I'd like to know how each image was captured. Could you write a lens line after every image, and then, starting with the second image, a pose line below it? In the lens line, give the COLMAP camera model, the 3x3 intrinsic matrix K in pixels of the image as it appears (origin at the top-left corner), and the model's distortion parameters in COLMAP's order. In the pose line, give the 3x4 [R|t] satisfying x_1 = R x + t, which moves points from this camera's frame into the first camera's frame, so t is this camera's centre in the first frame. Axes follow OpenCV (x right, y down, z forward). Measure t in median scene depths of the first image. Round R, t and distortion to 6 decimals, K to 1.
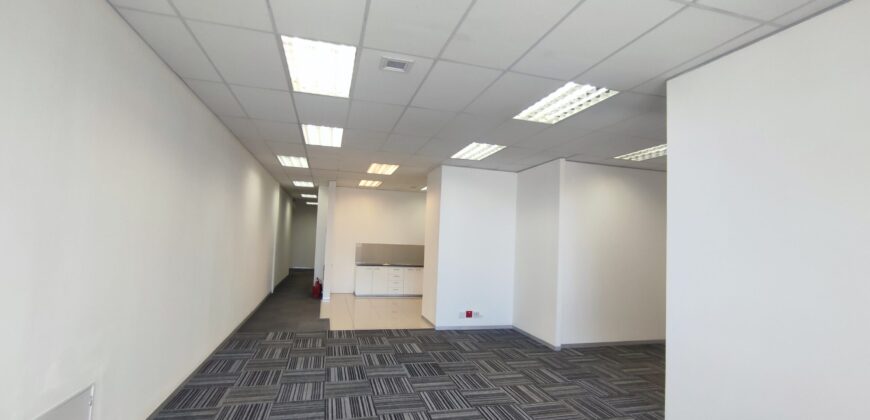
lens RADIAL K [[394.8, 0, 434.7], [0, 394.8, 210.0], [0, 0, 1]] dist [-0.004923, 0.002043]
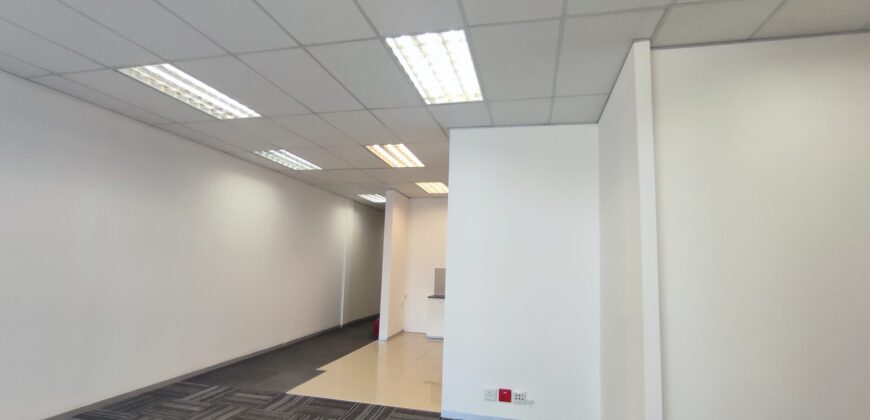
lens RADIAL K [[421.8, 0, 439.1], [0, 421.8, 209.2], [0, 0, 1]] dist [0.000954, 0.000020]
pose [[0.883373, -0.060620, -0.464734, 0.396400], [0.026332, 0.996453, -0.079925, 0.077483], [0.467931, 0.058366, 0.881836, 0.606628]]
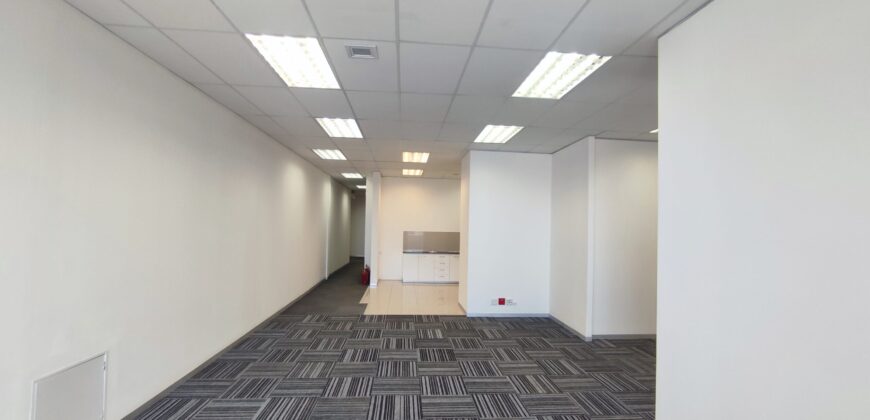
lens RADIAL K [[394.8, 0, 433.8], [0, 394.8, 208.3], [0, 0, 1]] dist [-0.004923, 0.002043]
pose [[0.981994, -0.026153, -0.187095, 0.152300], [0.030752, 0.999291, 0.021721, 0.009094], [0.186395, -0.027083, 0.982102, 0.020770]]
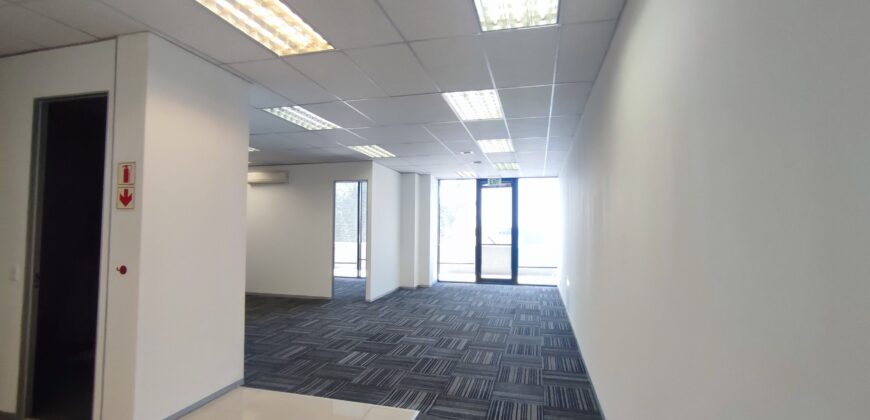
lens RADIAL K [[394.8, 0, 434.1], [0, 394.8, 210.4], [0, 0, 1]] dist [-0.004923, 0.002043]
pose [[-0.866644, -0.024045, 0.498347, -0.658744], [-0.079758, 0.992670, -0.090807, 0.123706], [-0.492510, -0.118444, -0.862209, 1.830269]]
